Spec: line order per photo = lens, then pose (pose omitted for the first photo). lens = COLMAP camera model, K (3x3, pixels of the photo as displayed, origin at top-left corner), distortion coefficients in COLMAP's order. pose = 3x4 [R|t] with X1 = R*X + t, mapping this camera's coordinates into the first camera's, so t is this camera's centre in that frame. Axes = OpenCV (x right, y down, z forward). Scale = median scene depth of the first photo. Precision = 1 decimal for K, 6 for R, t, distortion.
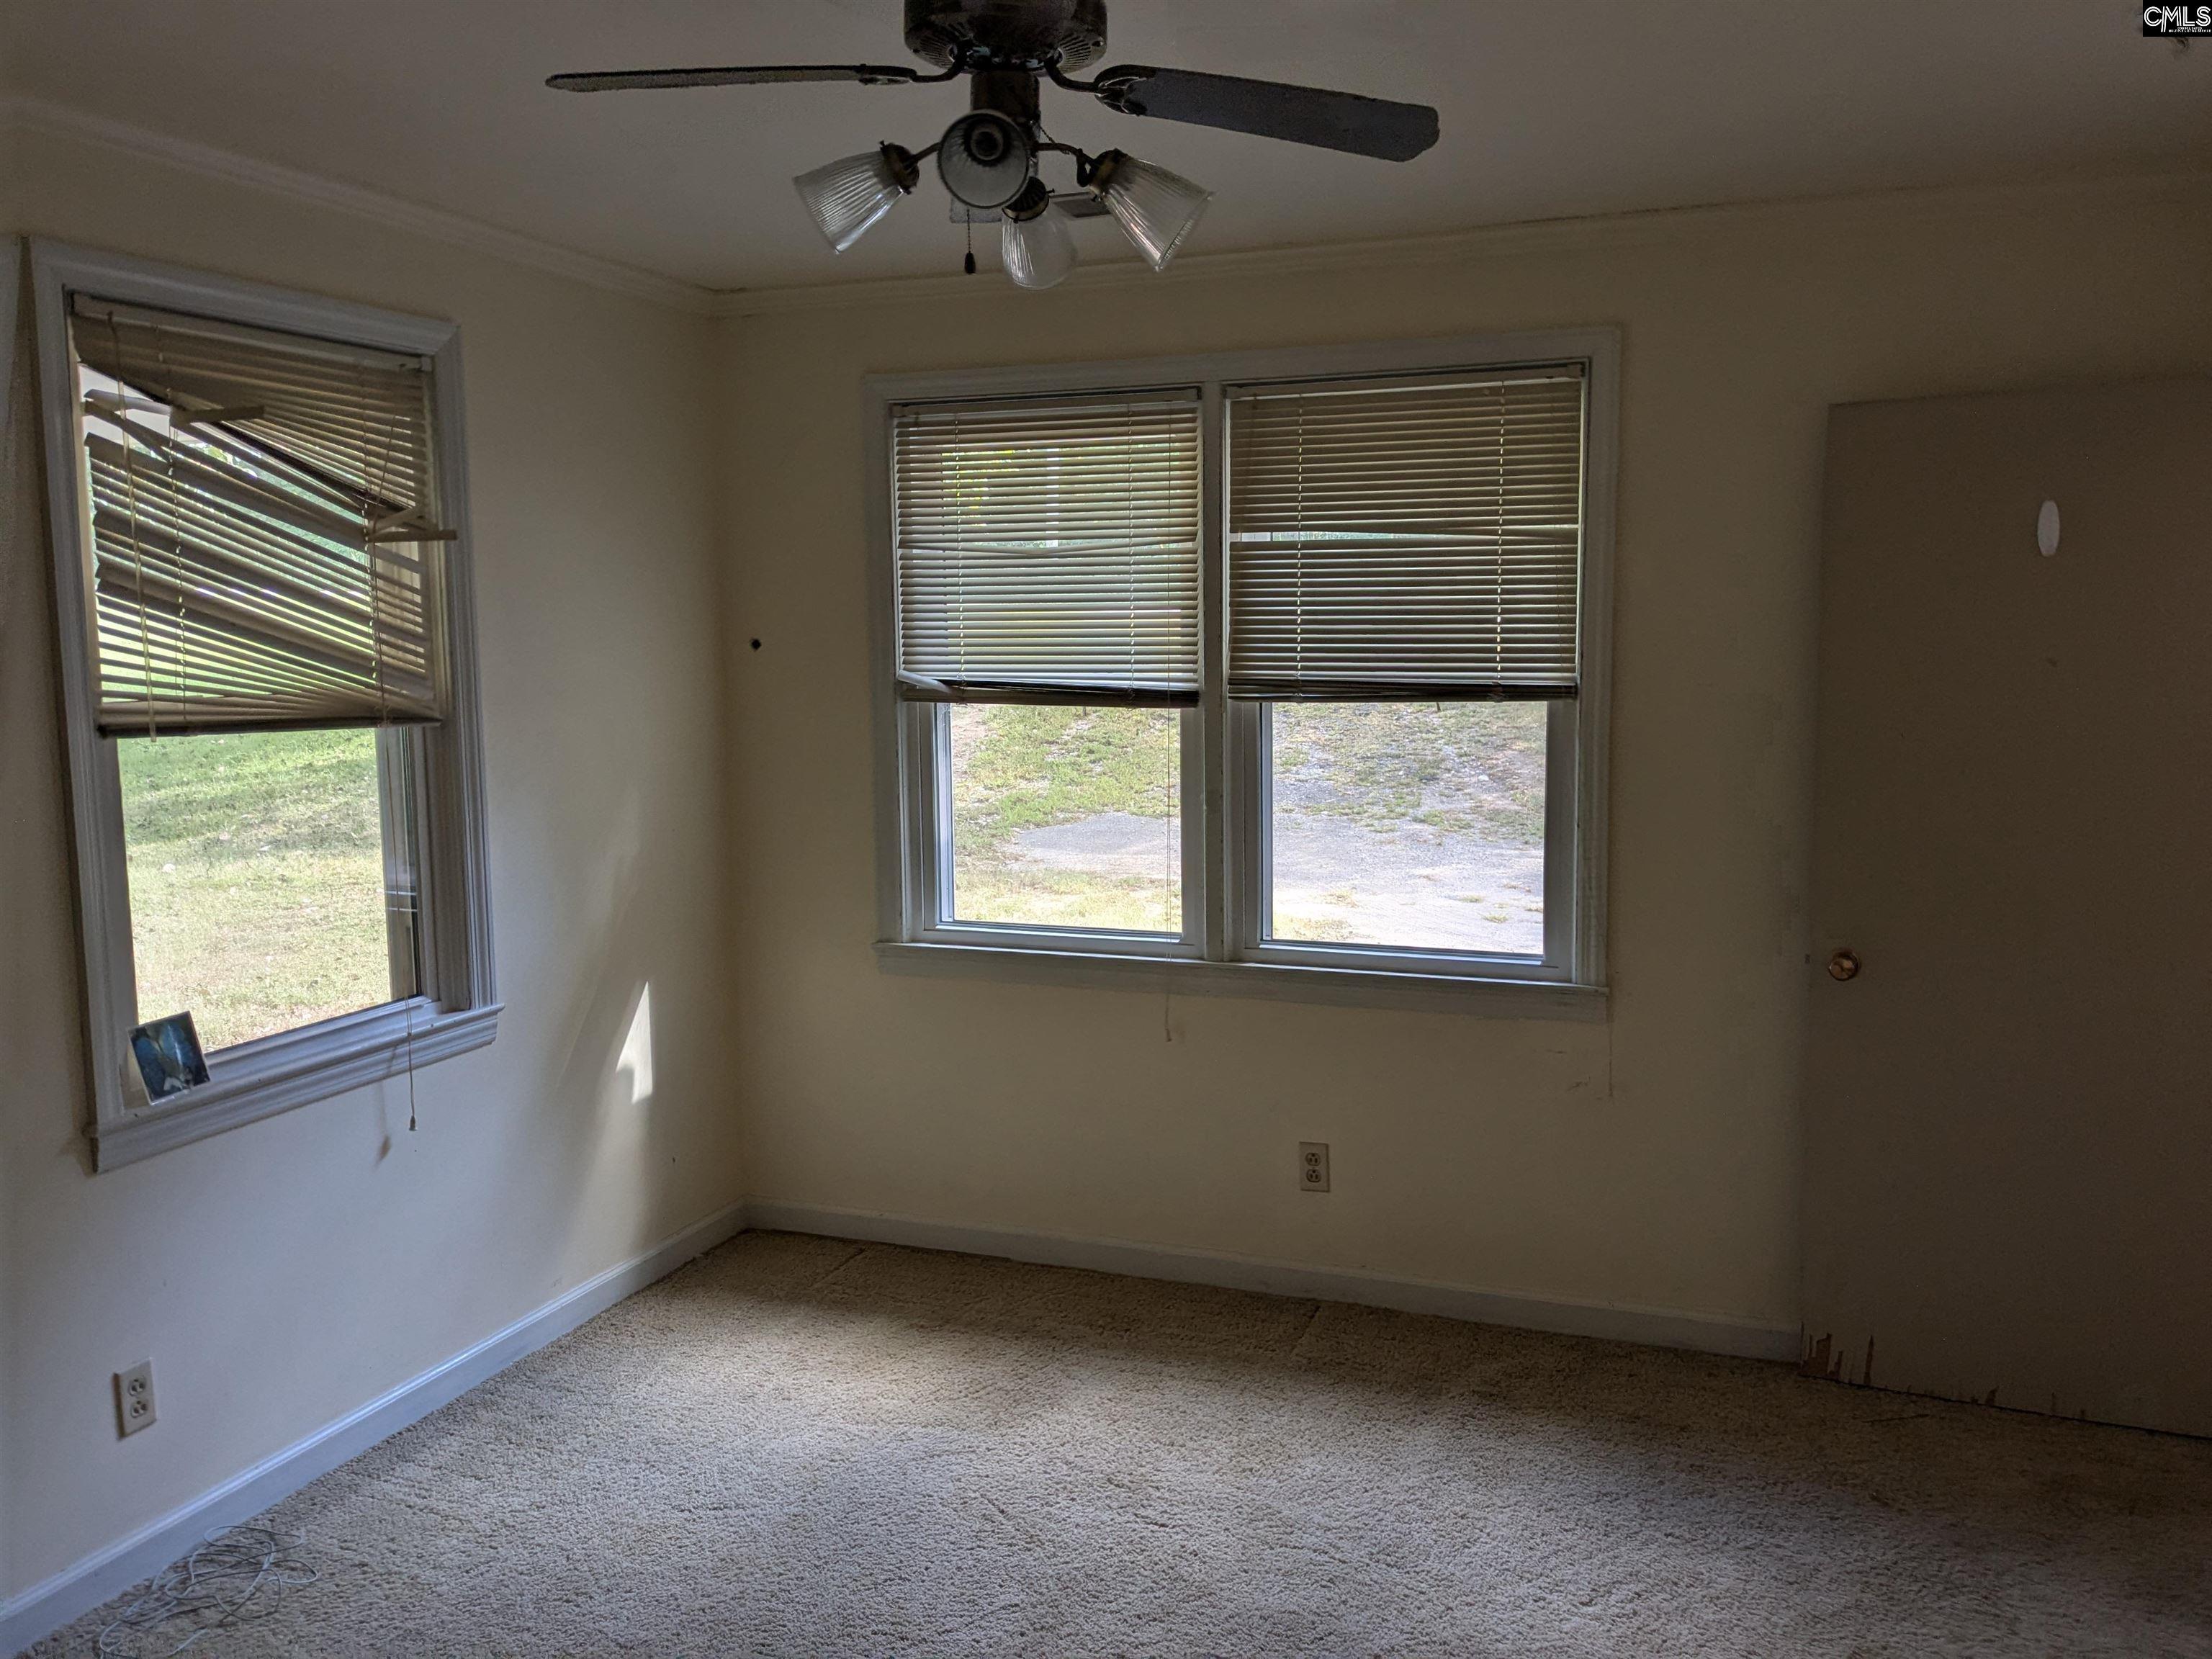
lens RADIAL K [[1755.2, 0, 1114.4], [0, 1755.2, 816.6], [0, 0, 1]] dist [0.037273, -0.034273]
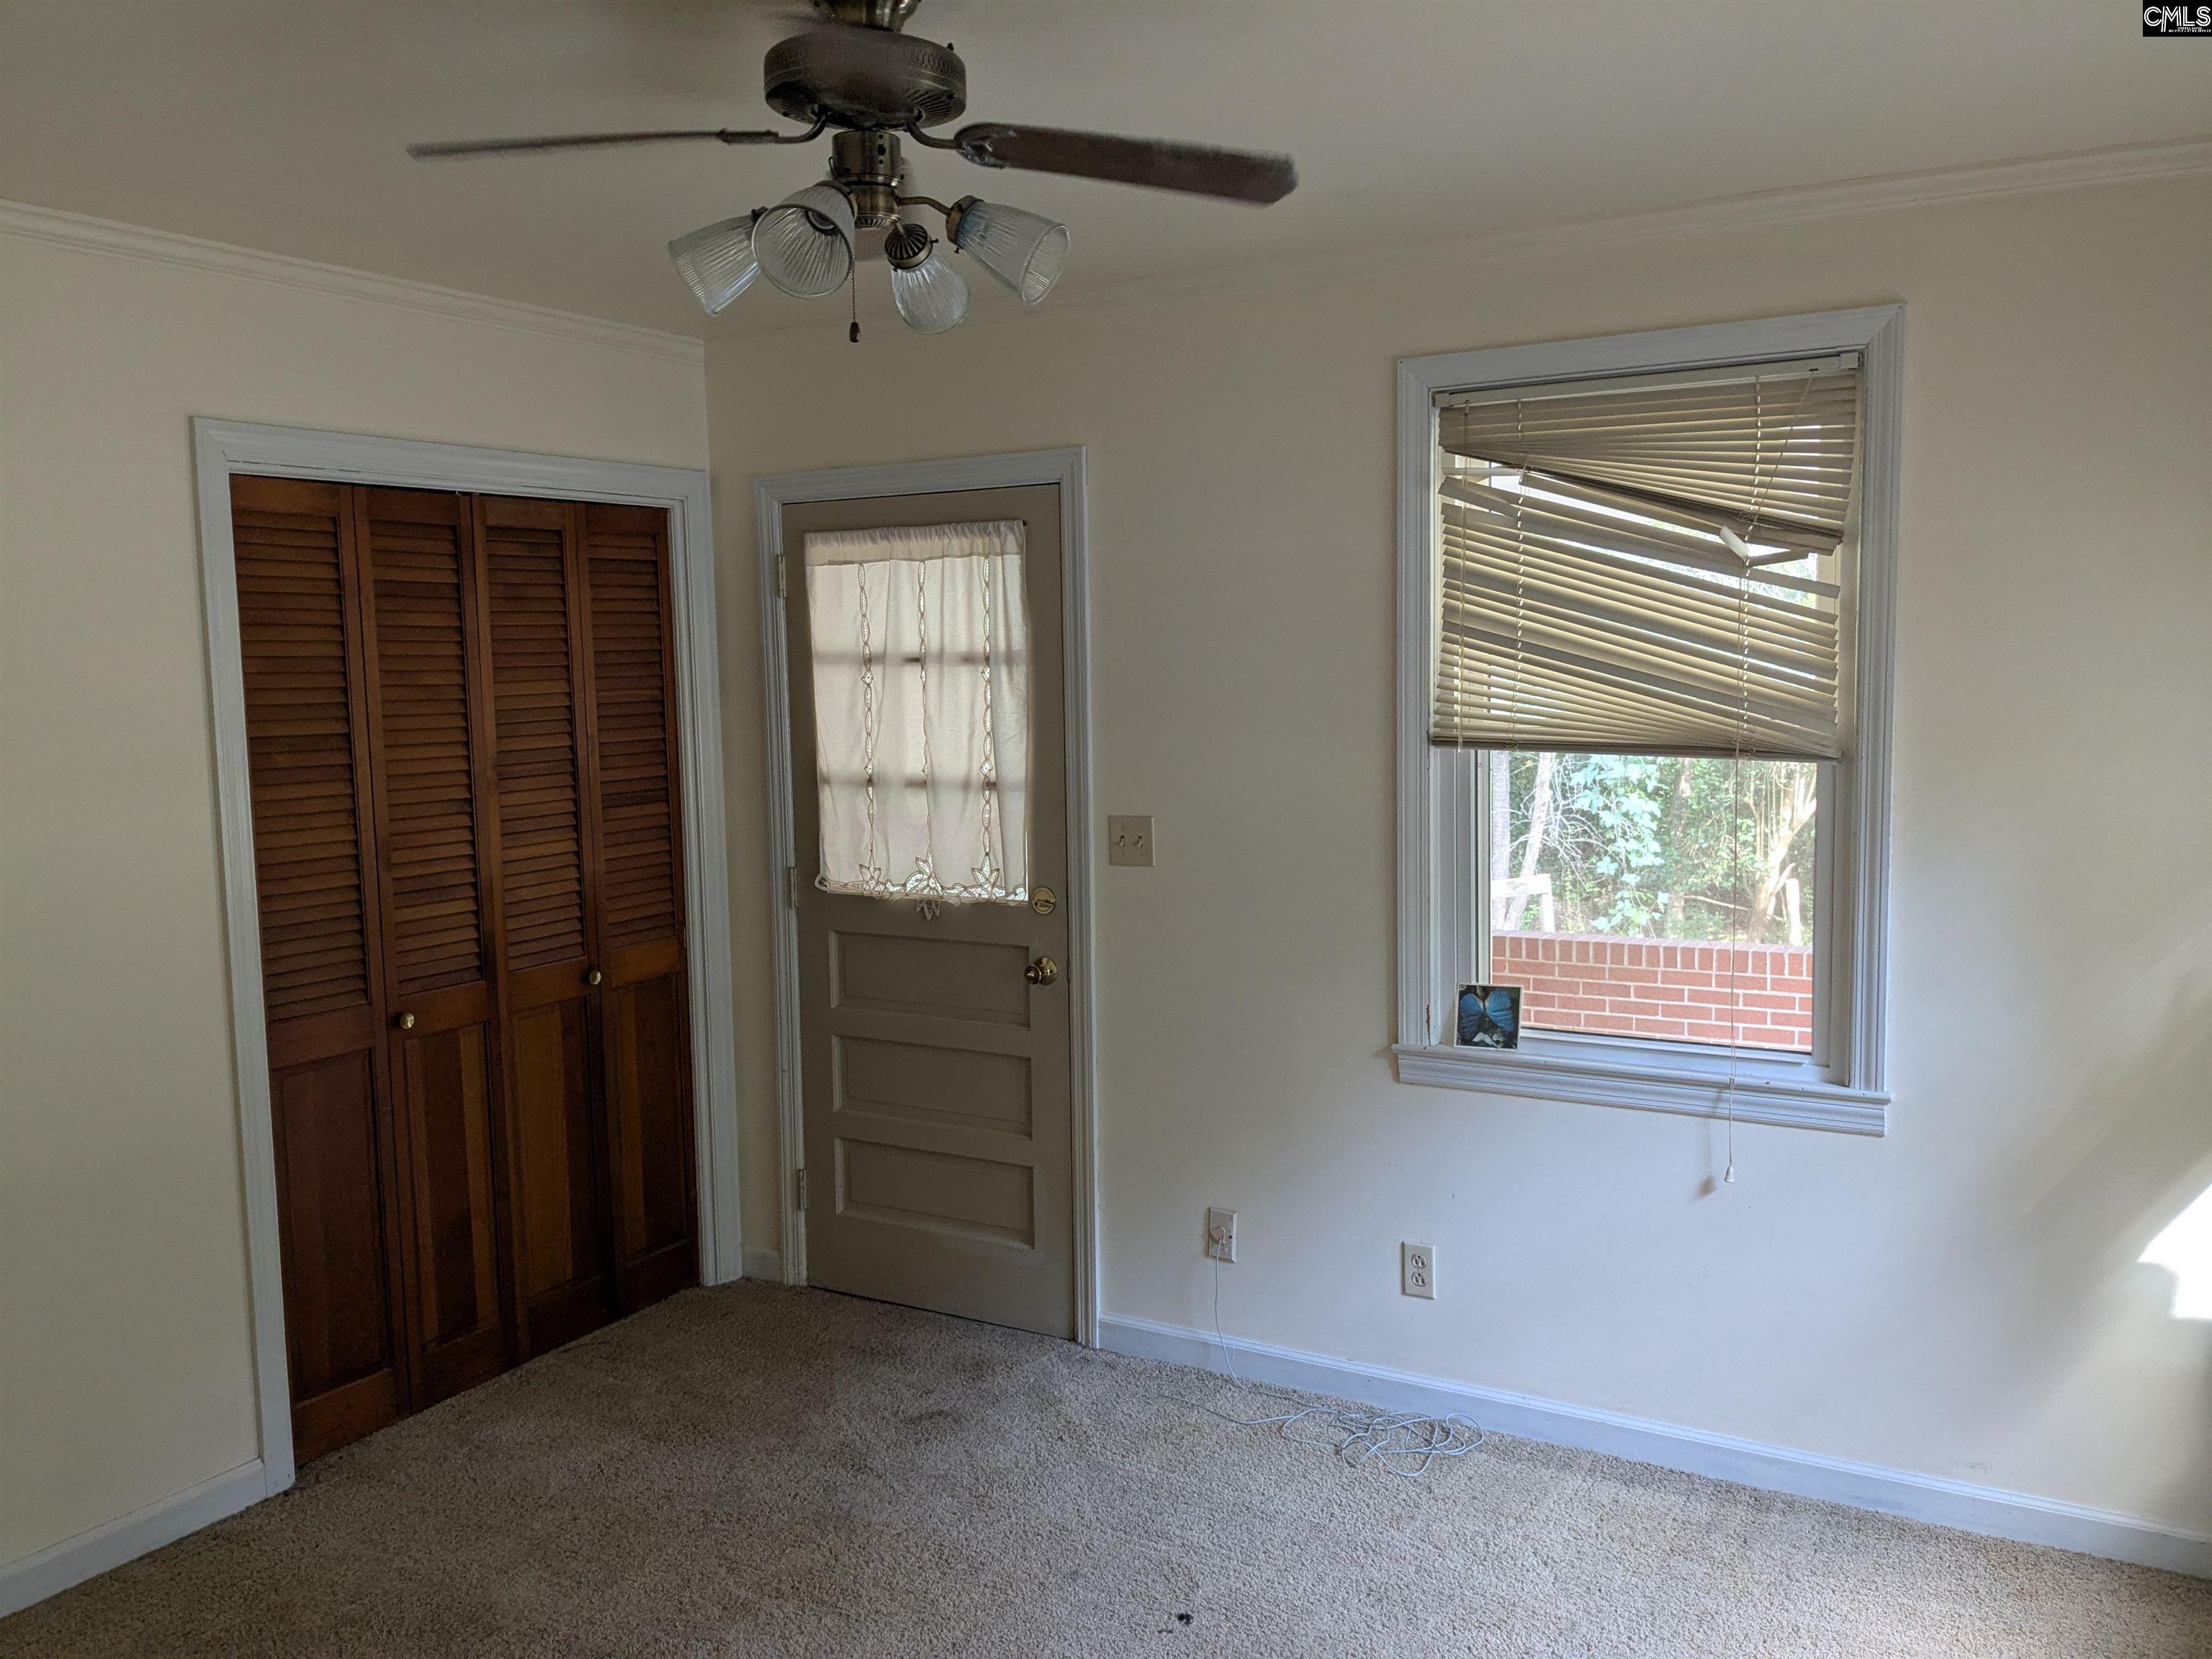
lens RADIAL K [[1755.2, 0, 1115.2], [0, 1755.2, 841.6], [0, 0, 1]] dist [0.037273, -0.034273]
pose [[-0.157803, 0.104798, -0.981894, 0.668770], [-0.095962, 0.988019, 0.120874, -0.102186], [0.982797, 0.113299, -0.145856, 0.922210]]
